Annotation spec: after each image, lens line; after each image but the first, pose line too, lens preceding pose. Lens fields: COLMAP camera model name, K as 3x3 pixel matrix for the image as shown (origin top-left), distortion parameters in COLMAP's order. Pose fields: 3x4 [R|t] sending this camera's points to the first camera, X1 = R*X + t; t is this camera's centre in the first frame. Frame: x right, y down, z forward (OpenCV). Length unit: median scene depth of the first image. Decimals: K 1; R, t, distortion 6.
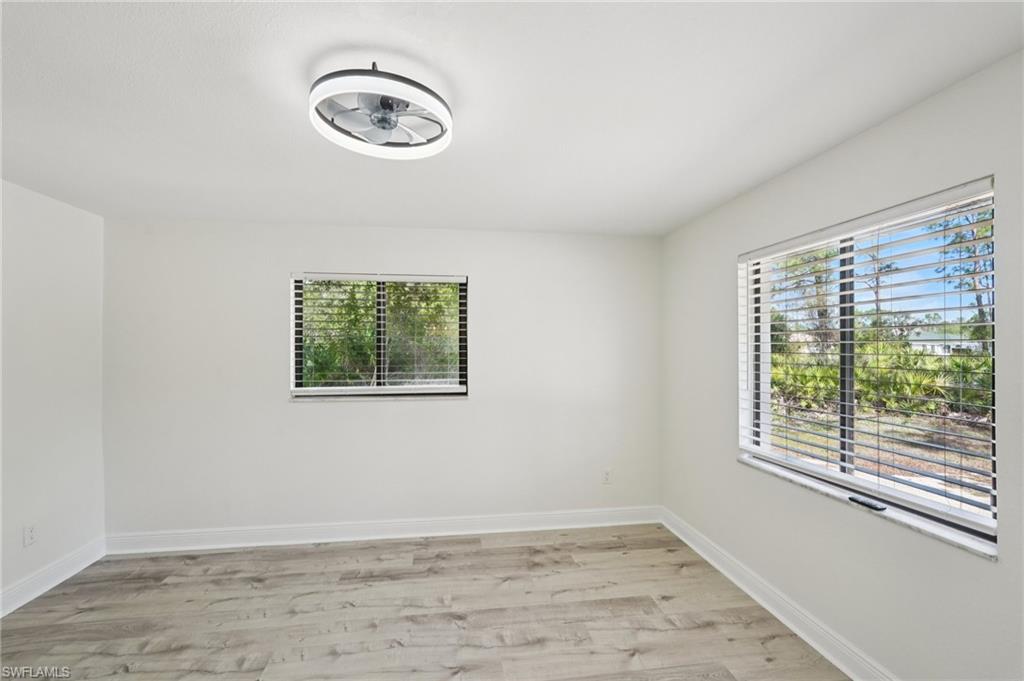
lens RADIAL K [[453.2, 0, 511.6], [0, 453.2, 348.7], [0, 0, 1]] dist [-0.012741, 0.005664]
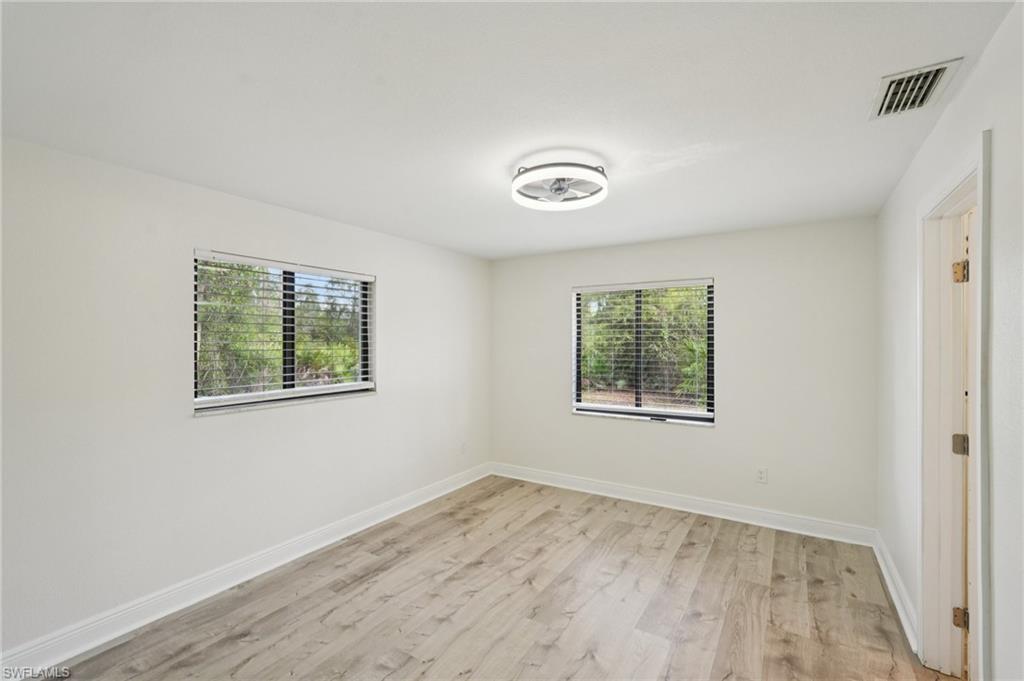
lens RADIAL K [[453.2, 0, 514.4], [0, 453.2, 338.0], [0, 0, 1]] dist [-0.012741, 0.005664]
pose [[0.650145, 0.000753, 0.759810, -0.836547], [0.004771, 0.999976, -0.005074, -0.013793], [-0.759795, 0.006924, 0.650126, 0.095917]]
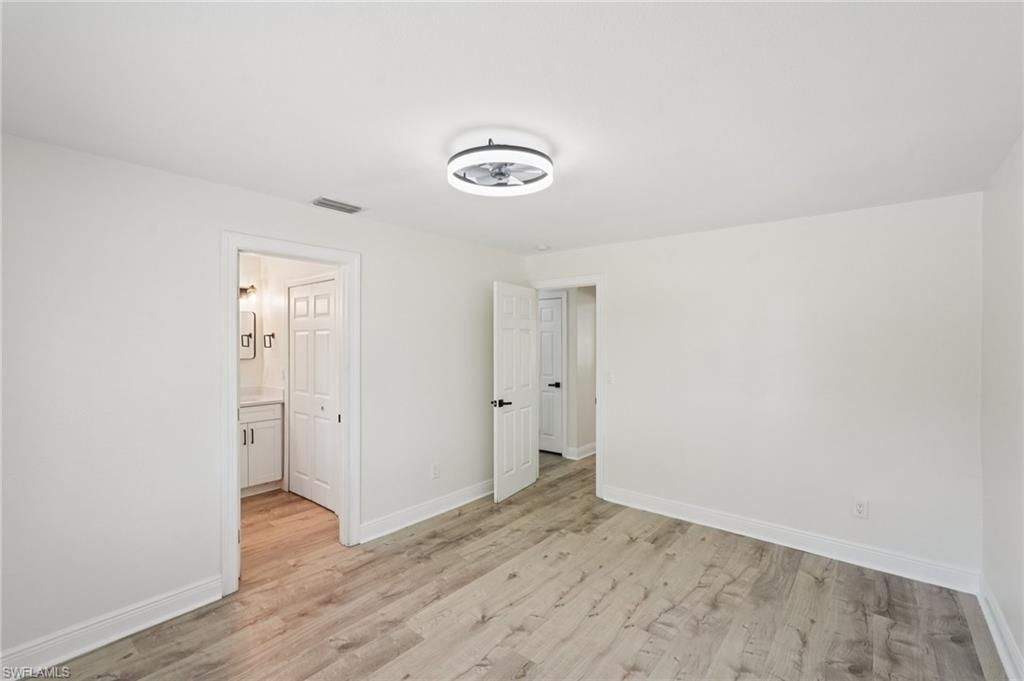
lens RADIAL K [[453.2, 0, 517.7], [0, 453.2, 340.4], [0, 0, 1]] dist [-0.012741, 0.005664]
pose [[-0.732900, -0.003382, -0.680328, 0.323661], [-0.004418, 0.999990, -0.000211, -0.012943], [0.680322, 0.002851, -0.732908, 1.130819]]
